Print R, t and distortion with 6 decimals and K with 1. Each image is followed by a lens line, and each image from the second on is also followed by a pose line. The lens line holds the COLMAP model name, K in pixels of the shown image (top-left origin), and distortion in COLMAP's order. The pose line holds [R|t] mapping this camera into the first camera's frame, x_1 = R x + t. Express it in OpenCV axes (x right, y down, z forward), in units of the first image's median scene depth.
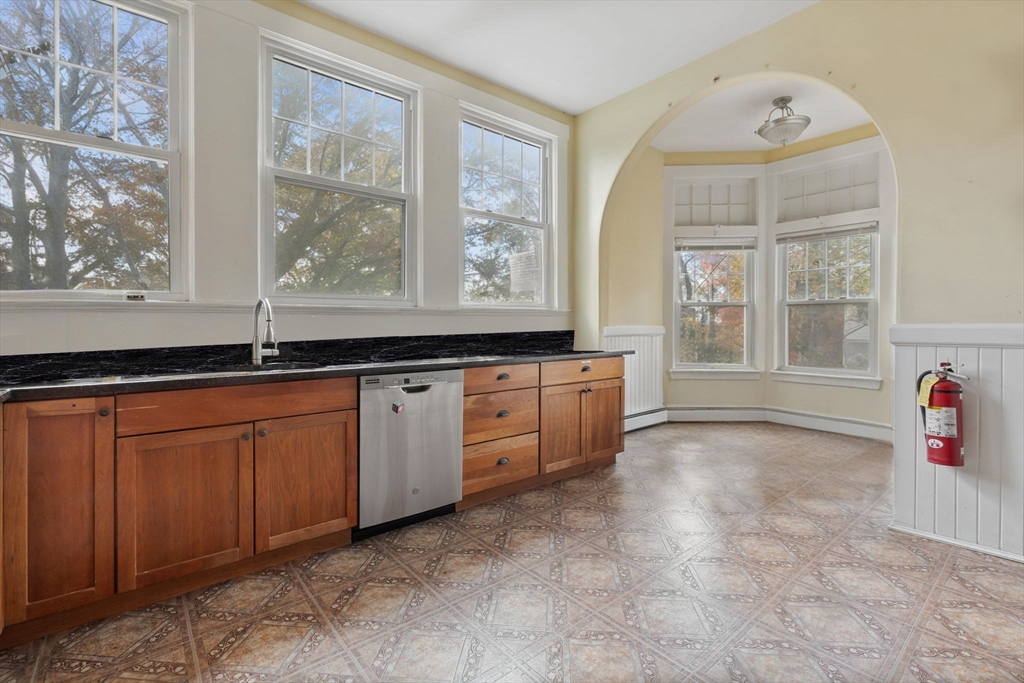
lens RADIAL K [[472.0, 0, 509.8], [0, 472.0, 320.7], [0, 0, 1]] dist [-0.007771, 0.006414]
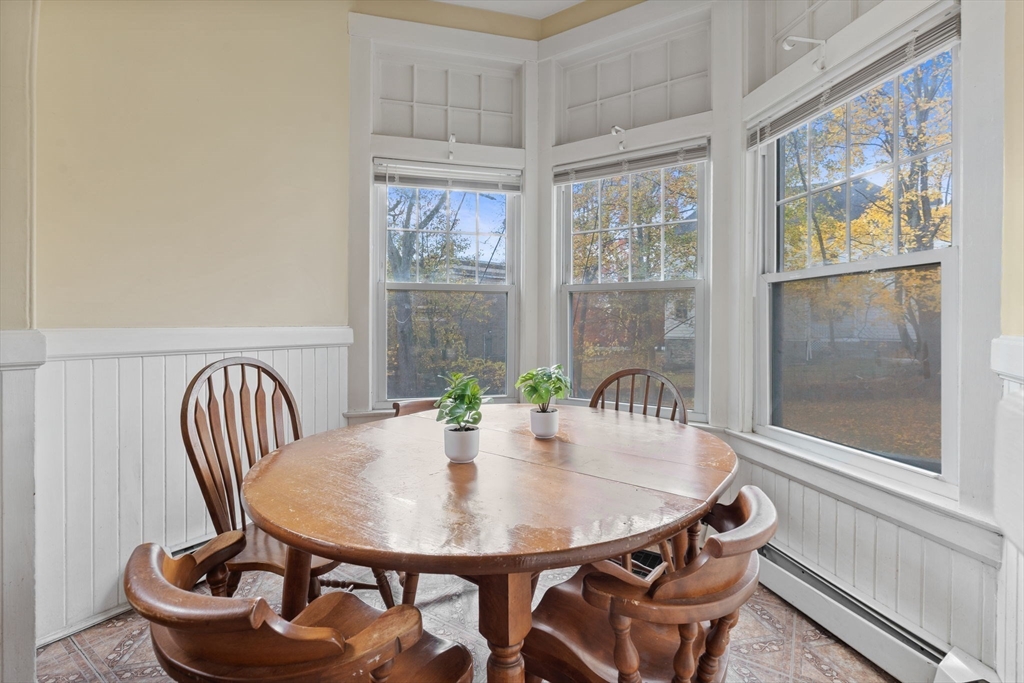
lens RADIAL K [[472.0, 0, 509.8], [0, 472.0, 320.7], [0, 0, 1]] dist [-0.007771, 0.006414]
pose [[0.957465, 0.004343, 0.288517, 0.349614], [-0.007444, 0.999926, 0.009654, -0.003292], [-0.288454, -0.011391, 0.957426, 0.468802]]
